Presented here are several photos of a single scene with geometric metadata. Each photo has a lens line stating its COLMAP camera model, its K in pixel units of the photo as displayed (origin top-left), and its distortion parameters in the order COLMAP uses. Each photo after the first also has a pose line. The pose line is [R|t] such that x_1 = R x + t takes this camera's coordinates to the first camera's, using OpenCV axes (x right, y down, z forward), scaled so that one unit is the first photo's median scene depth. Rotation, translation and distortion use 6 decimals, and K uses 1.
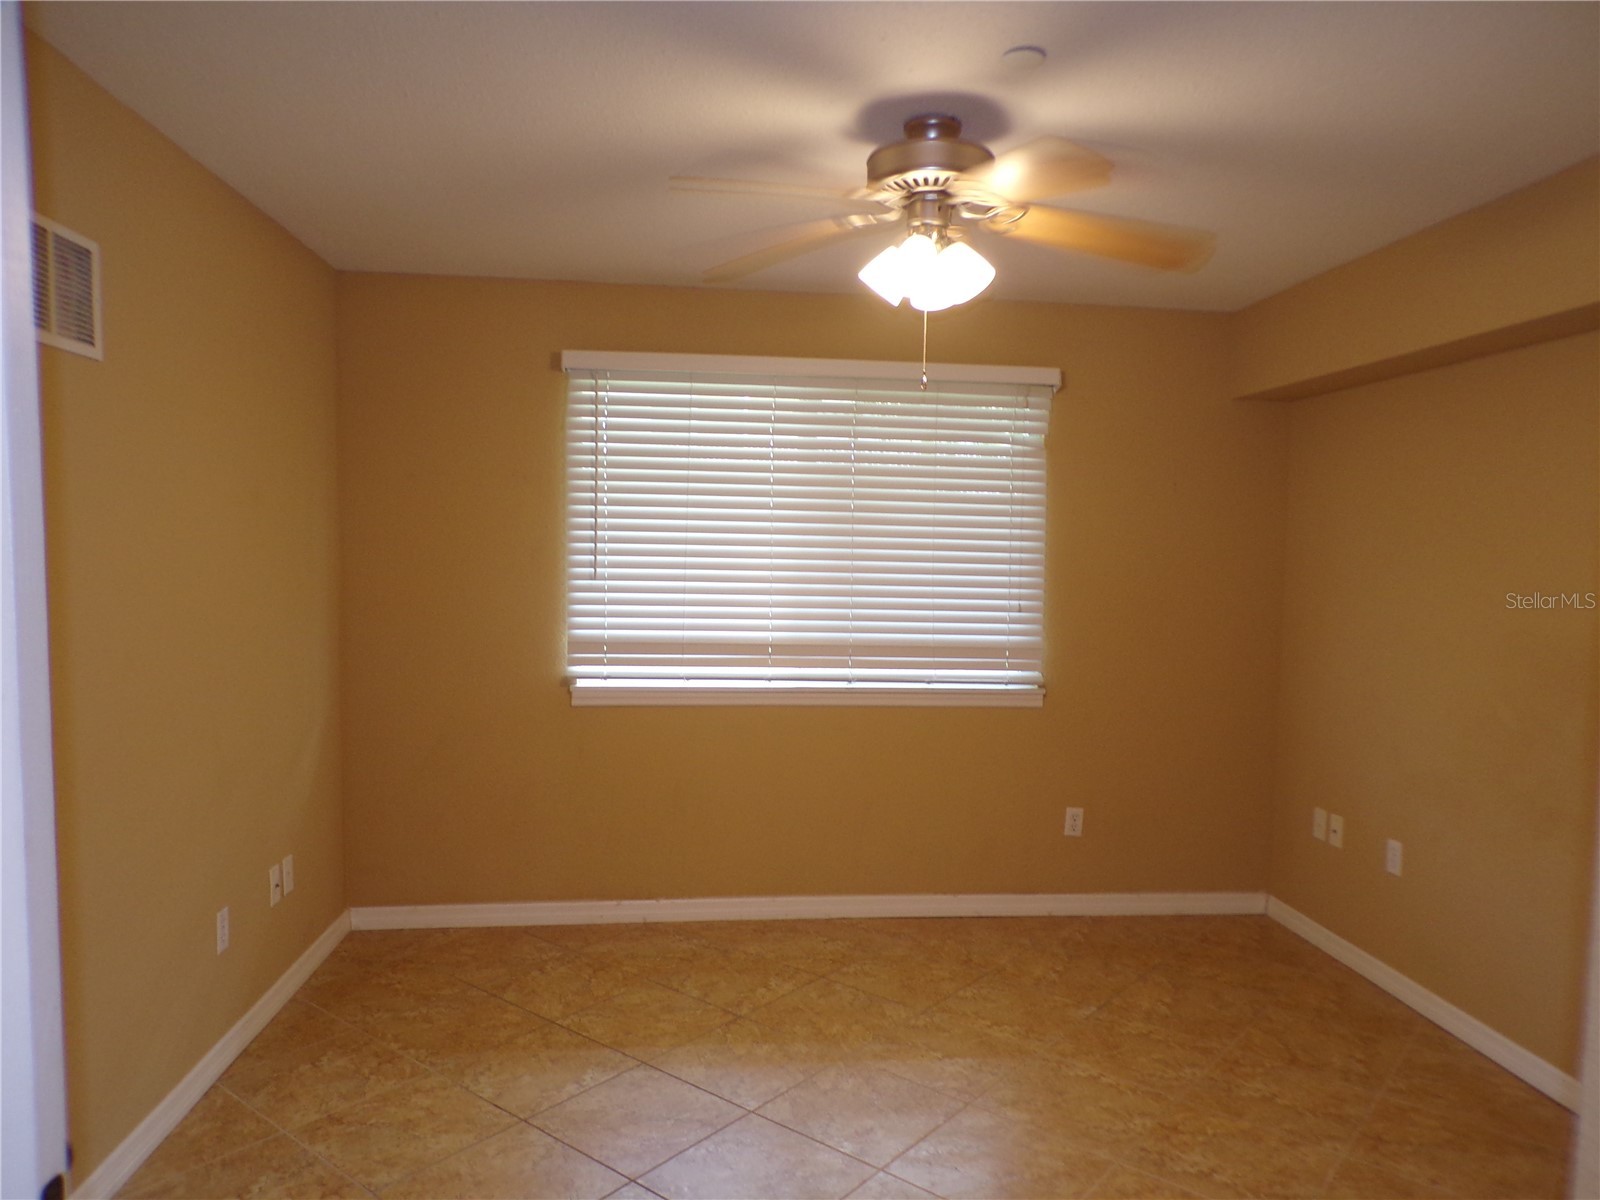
lens RADIAL K [[1086.9, 0, 816.4], [0, 1086.9, 599.2], [0, 0, 1]] dist [0.012442, 0.000291]
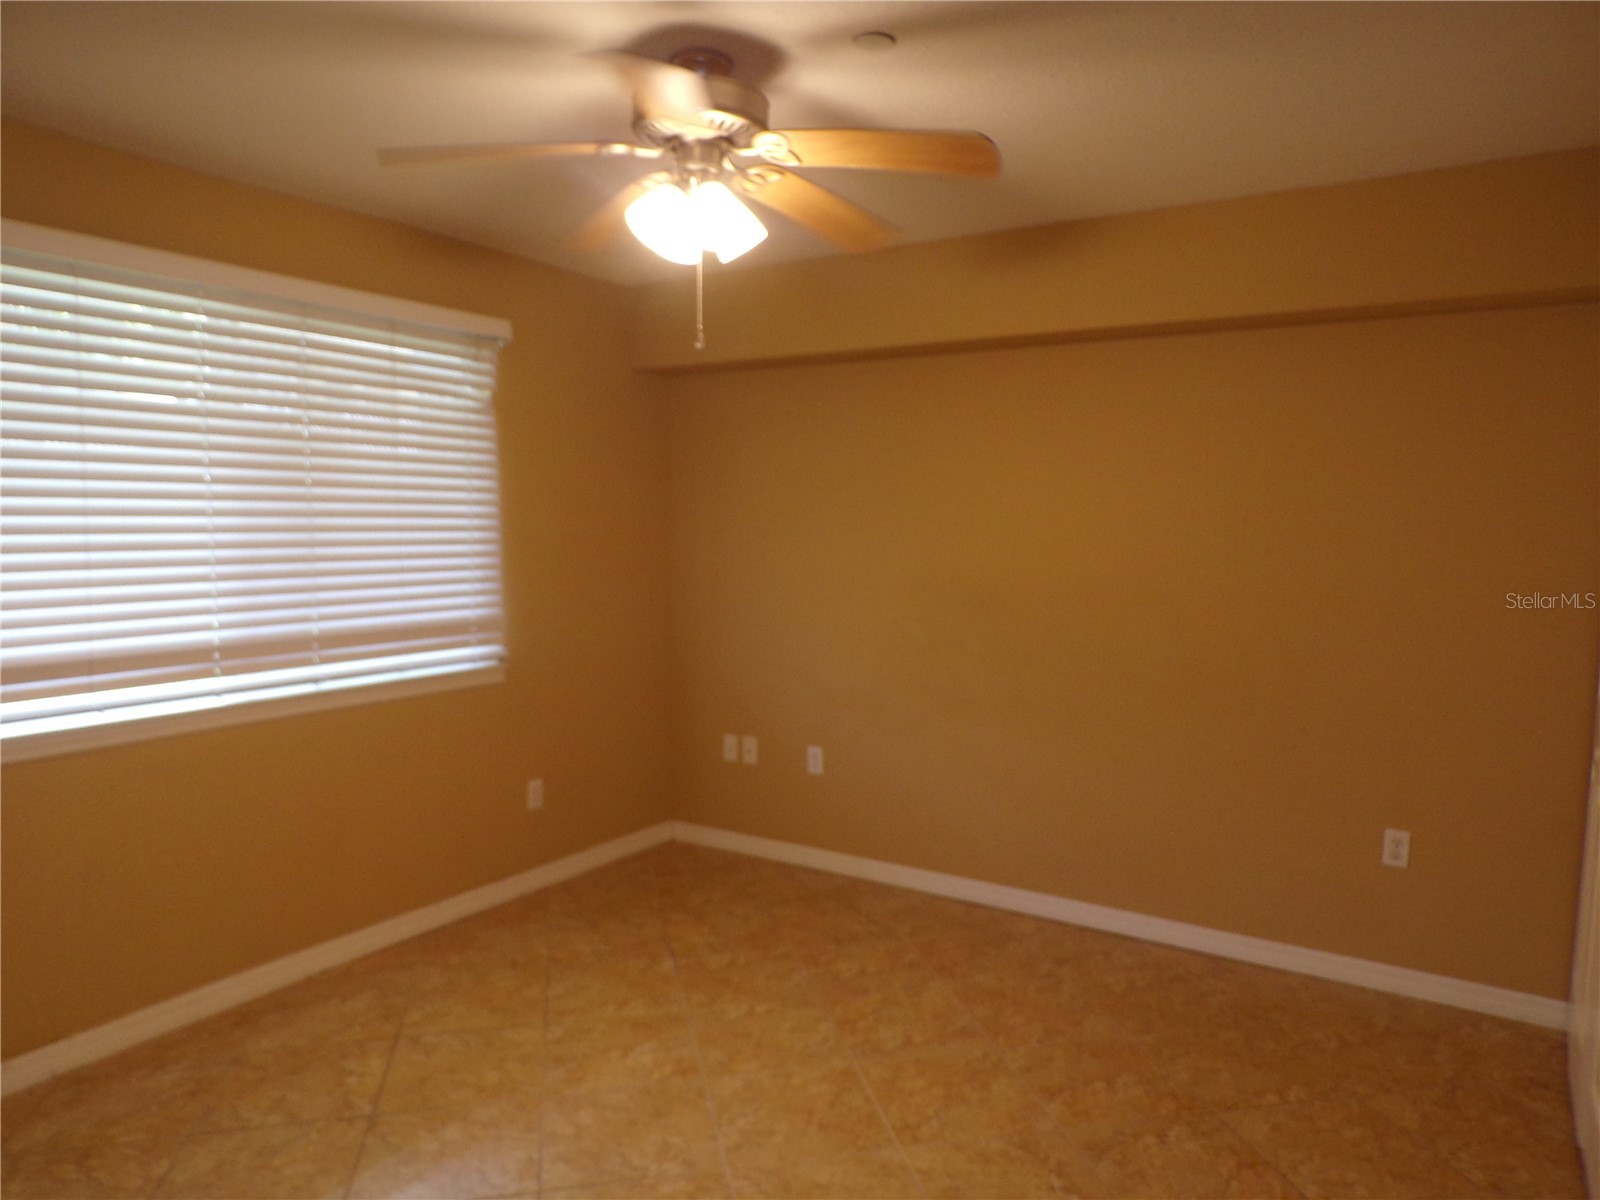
lens RADIAL K [[1086.9, 0, 801.1], [0, 1086.9, 601.0], [0, 0, 1]] dist [0.012442, 0.000291]
pose [[0.633527, -0.079105, 0.769666, -0.370213], [0.048253, 0.996863, 0.062738, -0.018539], [-0.772215, -0.002608, 0.635356, 0.212481]]
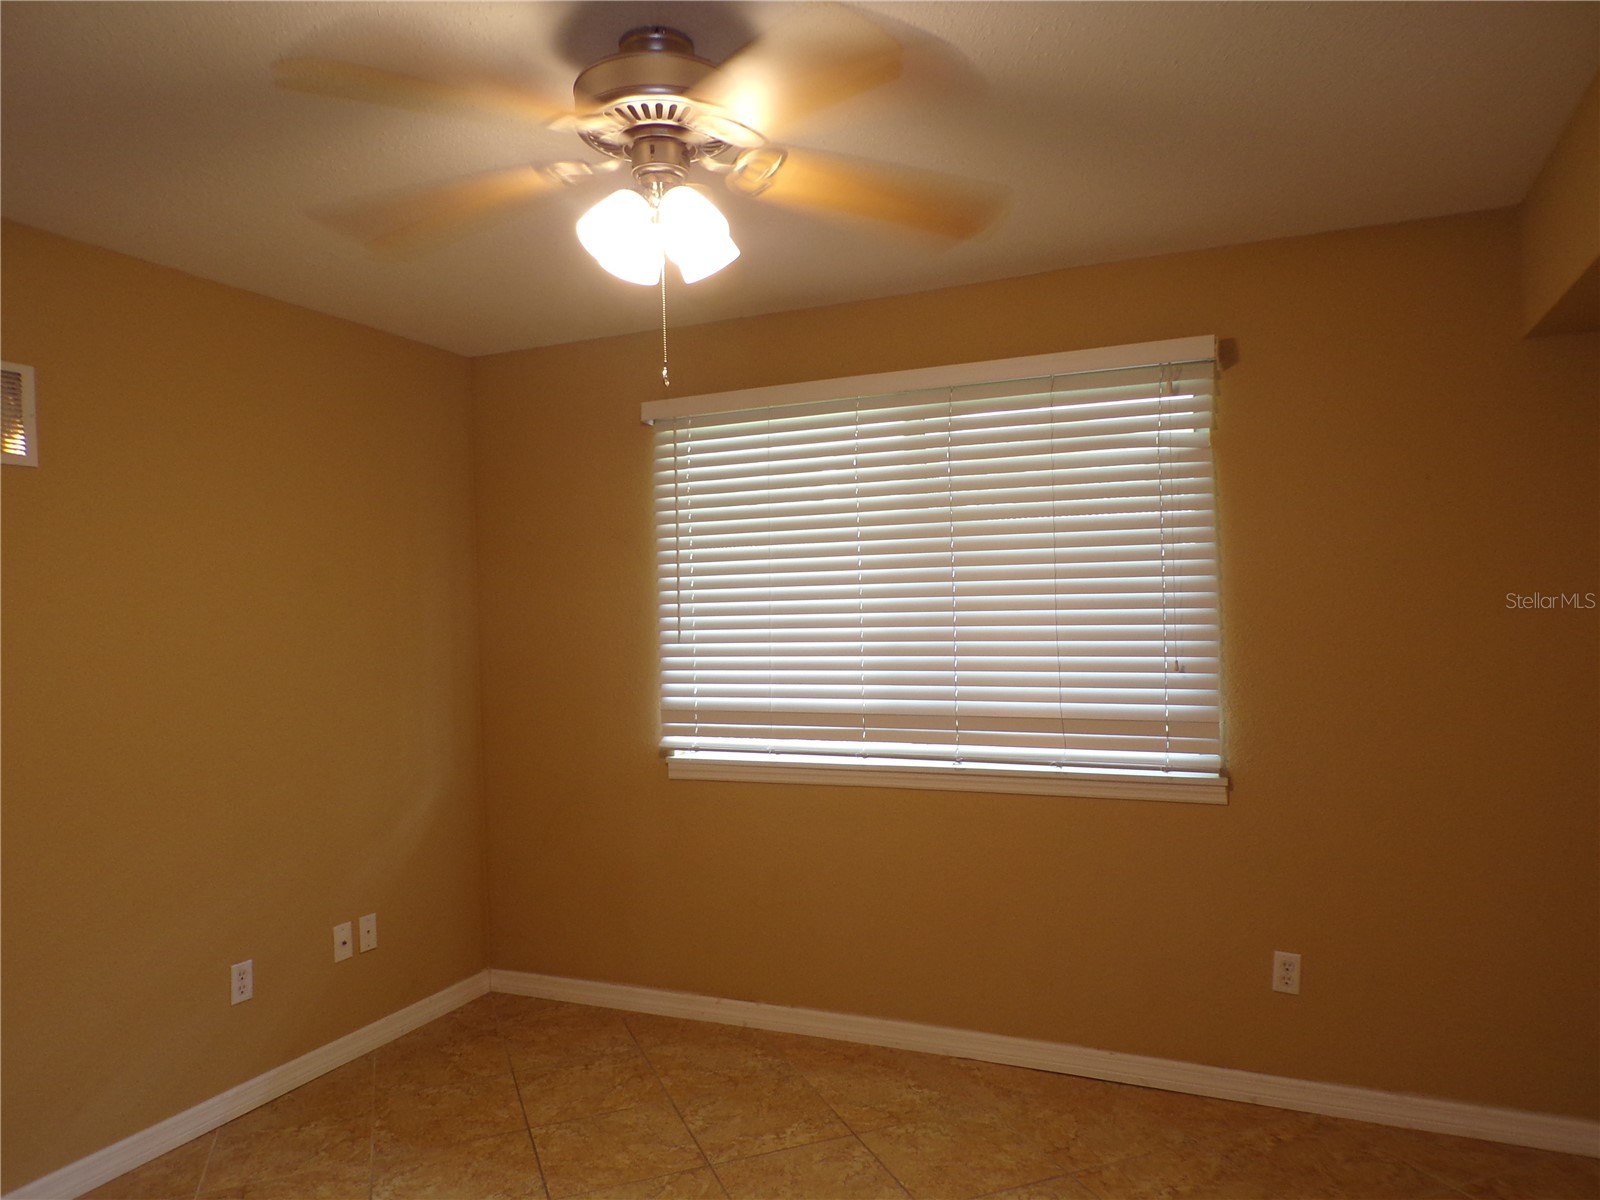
lens RADIAL K [[1086.9, 0, 807.4], [0, 1086.9, 608.4], [0, 0, 1]] dist [0.012442, 0.000291]
pose [[0.864396, -0.042008, -0.501053, 0.352686], [0.018403, 0.998479, -0.051965, 0.002671], [0.502474, 0.035698, 0.863855, 0.249133]]
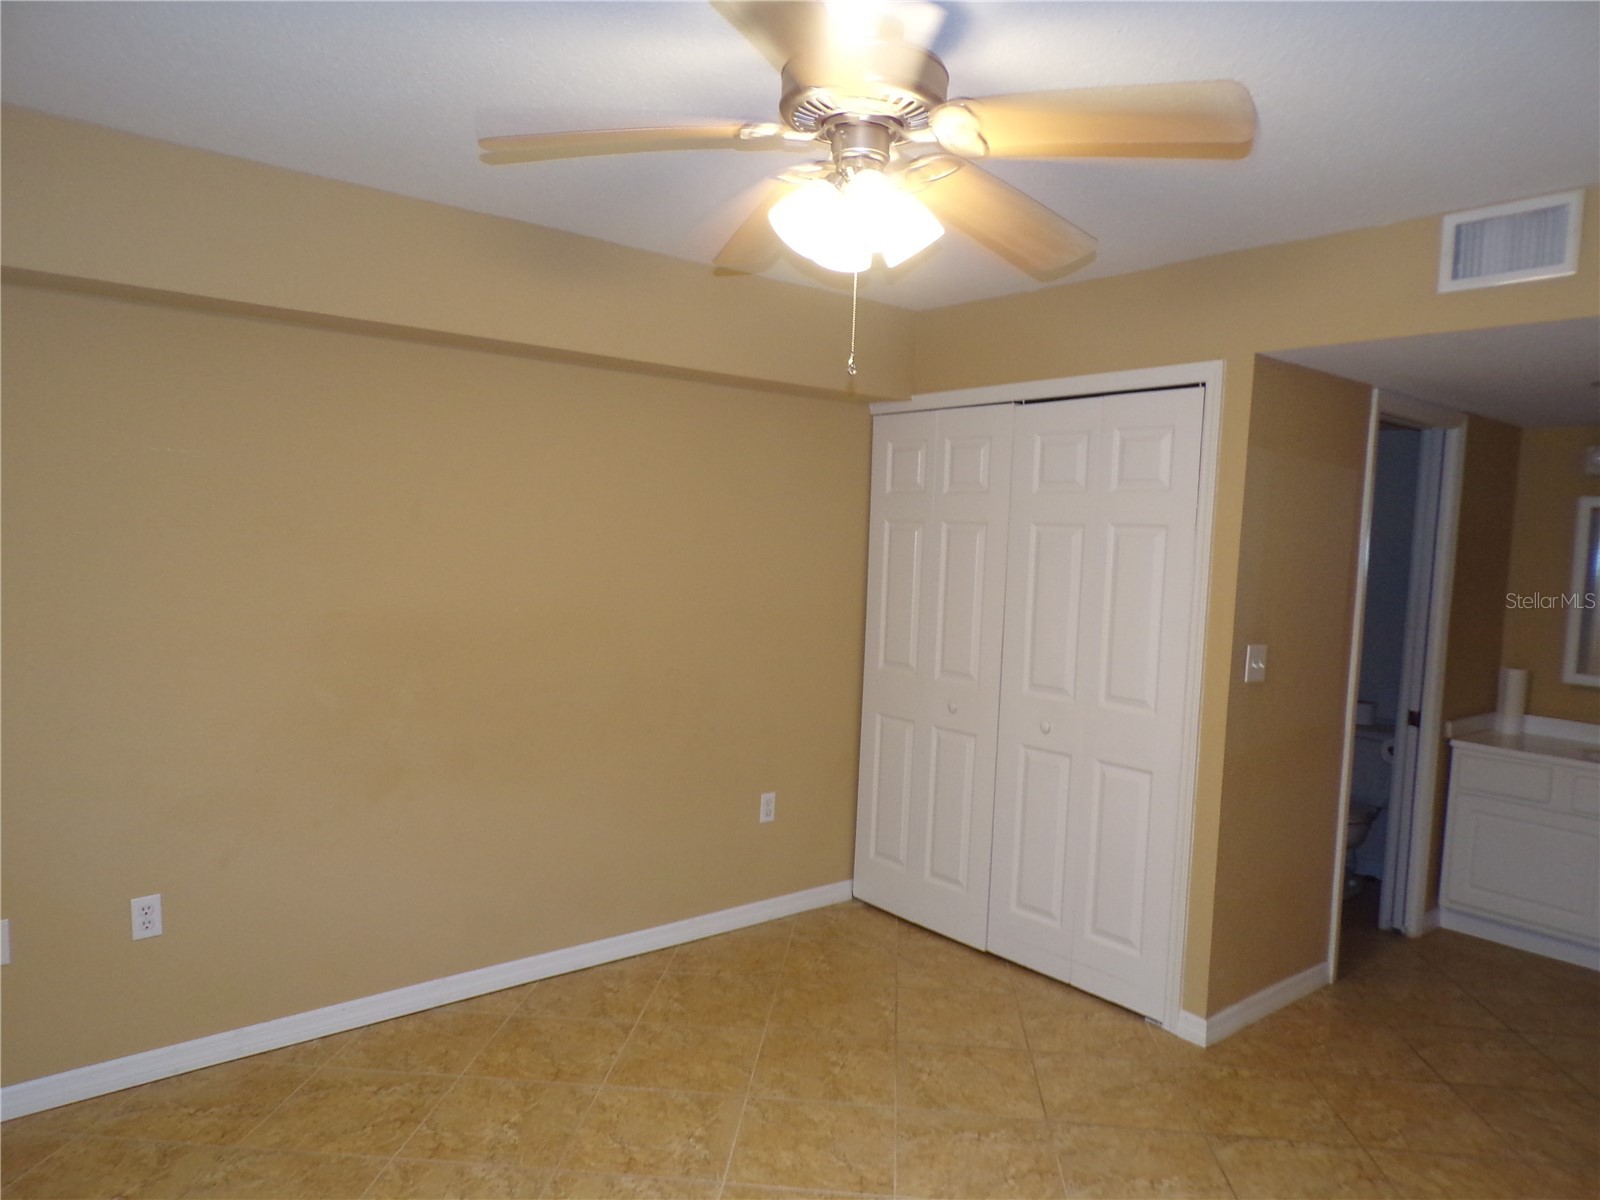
lens RADIAL K [[1086.9, 0, 803.6], [0, 1086.9, 596.6], [0, 0, 1]] dist [0.012442, 0.000291]
pose [[-0.542314, -0.090640, 0.835273, -0.341132], [-0.000883, 0.994225, 0.107315, -0.073528], [-0.840176, 0.057460, -0.539262, 0.916944]]
